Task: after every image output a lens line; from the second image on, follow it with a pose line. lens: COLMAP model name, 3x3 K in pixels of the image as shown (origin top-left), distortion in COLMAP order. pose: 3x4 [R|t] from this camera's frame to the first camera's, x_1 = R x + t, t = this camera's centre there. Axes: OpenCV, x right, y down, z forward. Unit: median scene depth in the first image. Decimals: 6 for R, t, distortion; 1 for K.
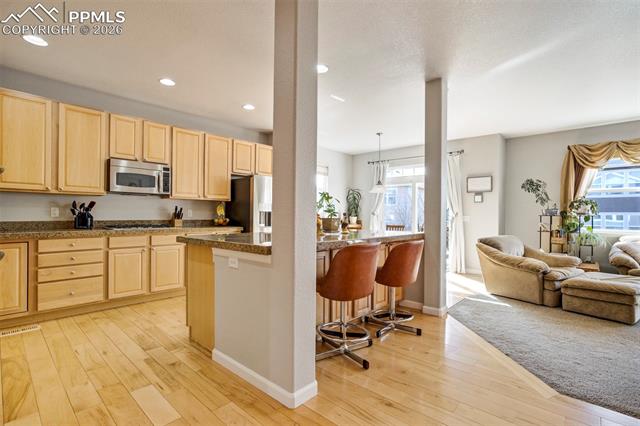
lens RADIAL K [[300.7, 0, 320.1], [0, 300.7, 211.3], [0, 0, 1]] dist [-0.010995, 0.000271]
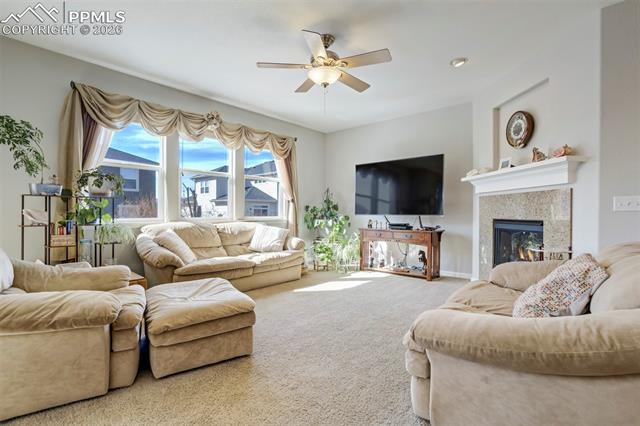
lens RADIAL K [[295.1, 0, 320.0], [0, 295.1, 213.0], [0, 0, 1]] dist [-0.002143, 0.000018]
pose [[-0.026660, -0.011235, 0.999581, 0.284079], [-0.017347, 0.999791, 0.010775, 0.039138], [-0.999494, -0.017053, -0.026849, 0.652700]]
